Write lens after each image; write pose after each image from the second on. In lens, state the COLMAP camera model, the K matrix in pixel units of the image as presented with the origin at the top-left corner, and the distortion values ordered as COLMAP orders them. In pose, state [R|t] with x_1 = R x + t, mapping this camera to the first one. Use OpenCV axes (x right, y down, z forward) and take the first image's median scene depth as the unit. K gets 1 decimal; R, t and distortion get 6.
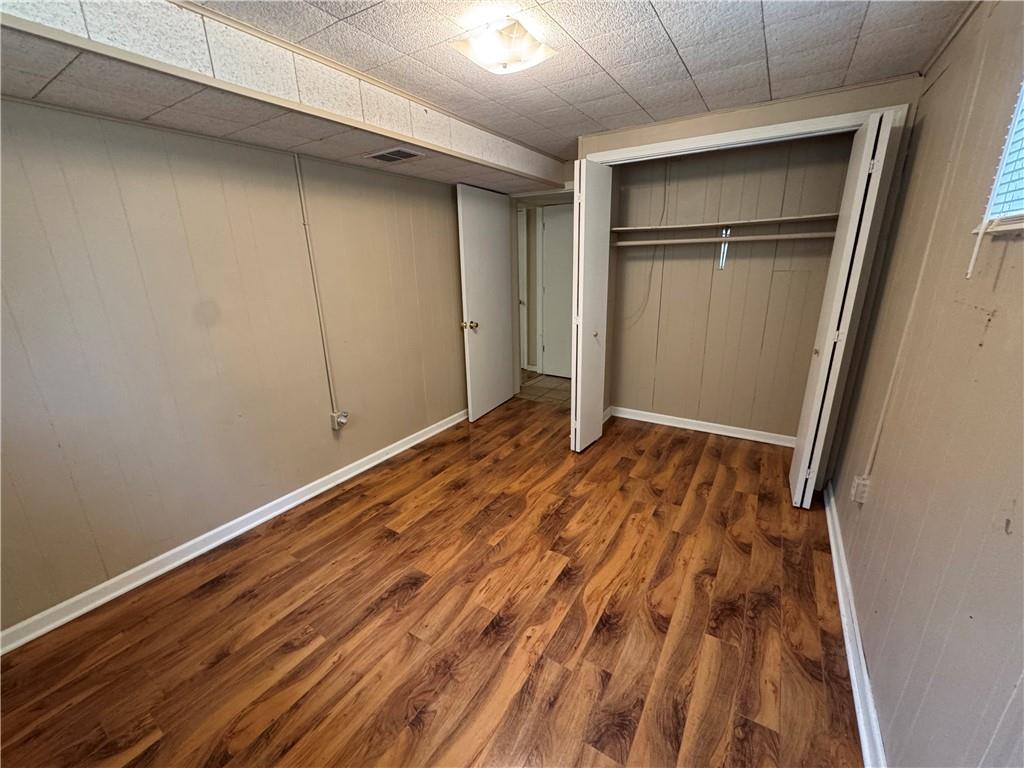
lens RADIAL K [[411.9, 0, 511.0], [0, 411.9, 383.2], [0, 0, 1]] dist [-0.001985, 0.000265]
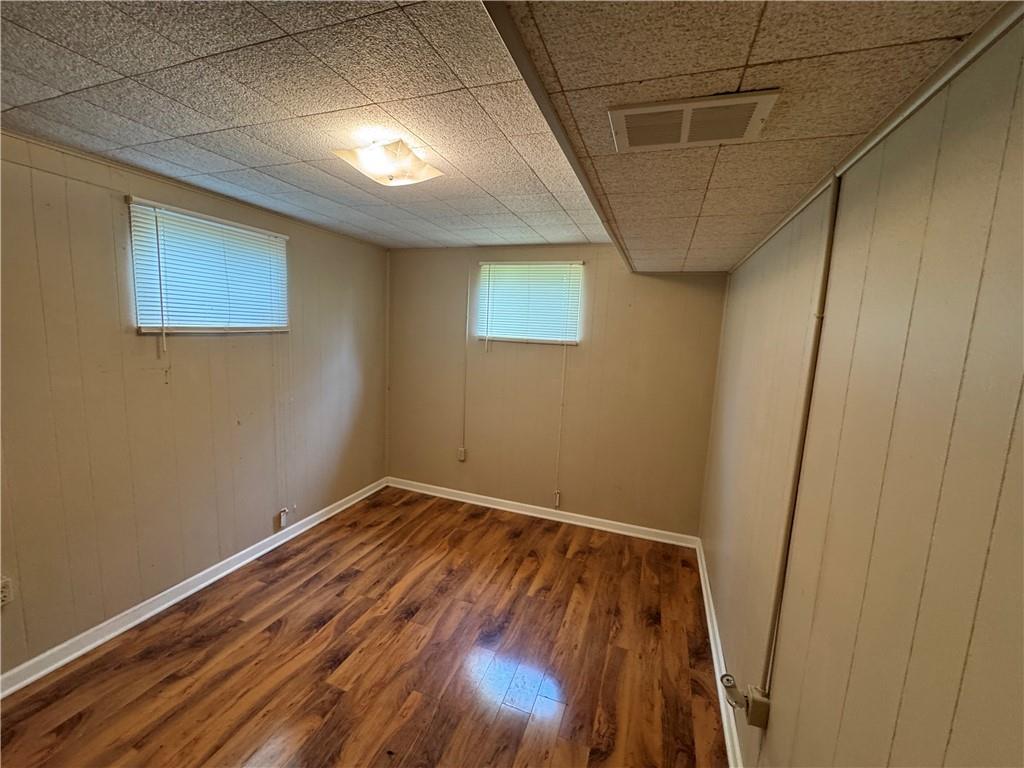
lens RADIAL K [[411.9, 0, 511.0], [0, 411.9, 383.2], [0, 0, 1]] dist [-0.001985, 0.000265]
pose [[-0.976424, 0.005832, -0.215784, -0.070945], [-0.086168, 0.906007, 0.414398, -0.656843], [0.197918, 0.423222, -0.884144, 1.890079]]
